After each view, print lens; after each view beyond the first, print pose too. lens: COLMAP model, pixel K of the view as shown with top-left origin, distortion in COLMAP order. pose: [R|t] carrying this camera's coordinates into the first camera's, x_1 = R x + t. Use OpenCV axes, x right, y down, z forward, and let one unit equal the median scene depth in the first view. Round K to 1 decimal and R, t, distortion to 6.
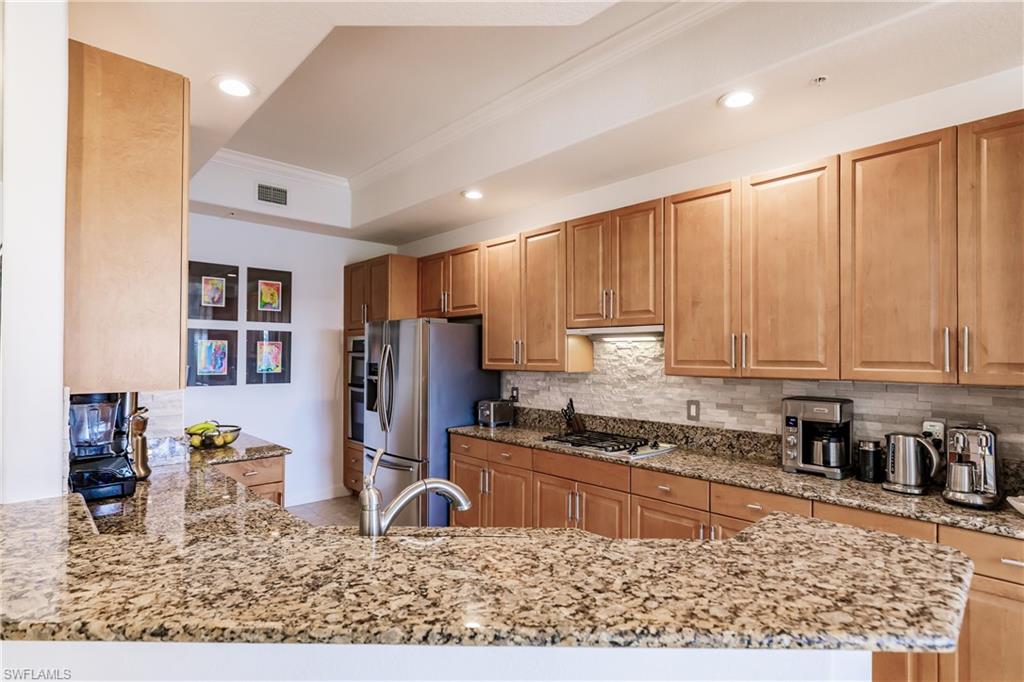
lens RADIAL K [[535.5, 0, 509.8], [0, 535.5, 350.2], [0, 0, 1]] dist [-0.003768, -0.000220]
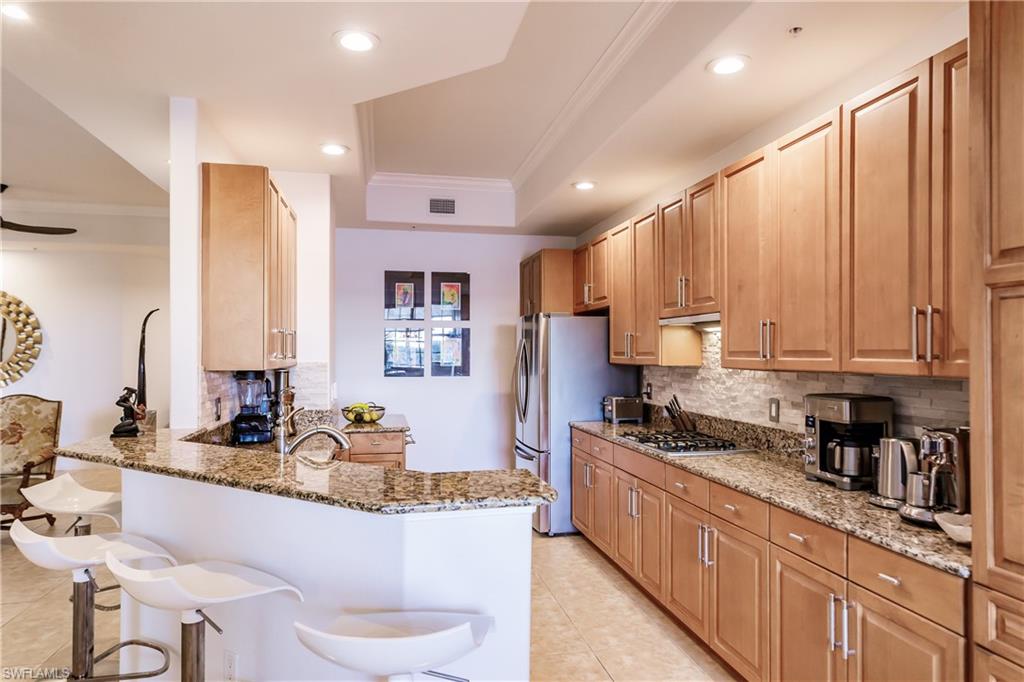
lens RADIAL K [[687.4, 0, 513.5], [0, 687.4, 348.7], [0, 0, 1]] dist [0.027160, 0.005427]
pose [[0.837137, -0.007075, -0.546948, 0.578705], [0.008121, 0.999967, -0.000504, 0.010642], [0.546933, -0.004020, 0.837167, -0.151312]]
